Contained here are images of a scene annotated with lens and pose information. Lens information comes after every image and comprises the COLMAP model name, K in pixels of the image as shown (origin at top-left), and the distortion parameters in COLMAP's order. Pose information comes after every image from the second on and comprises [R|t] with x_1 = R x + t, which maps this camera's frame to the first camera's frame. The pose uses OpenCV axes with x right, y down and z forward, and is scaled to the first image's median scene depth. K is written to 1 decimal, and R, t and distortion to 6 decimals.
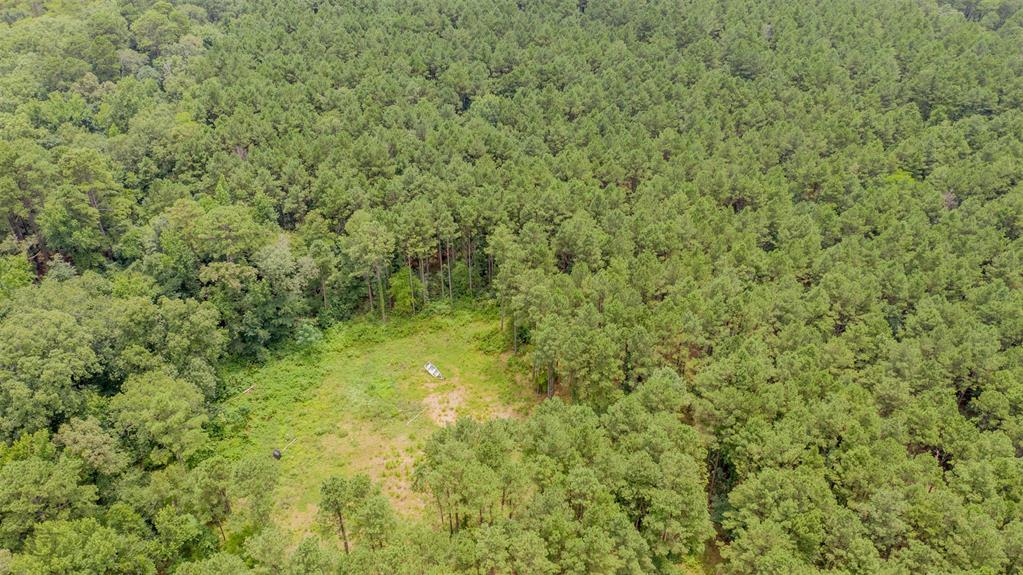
lens RADIAL K [[802.8, 0, 511.5], [0, 802.8, 287.5], [0, 0, 1]] dist [-0.017352, 0.005341]
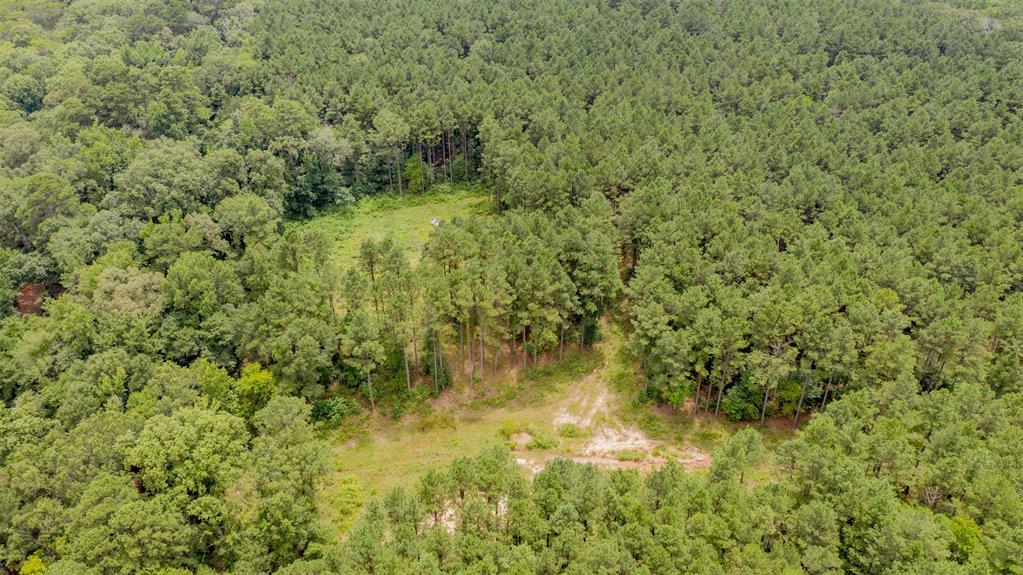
lens RADIAL K [[802.8, 0, 511.5], [0, 802.8, 287.5], [0, 0, 1]] dist [-0.017352, 0.005341]
pose [[0.999887, 0.008055, -0.012722, 0.039869], [-0.008355, 0.999685, -0.023678, 0.210417], [0.012527, 0.023782, 0.999639, -0.301464]]
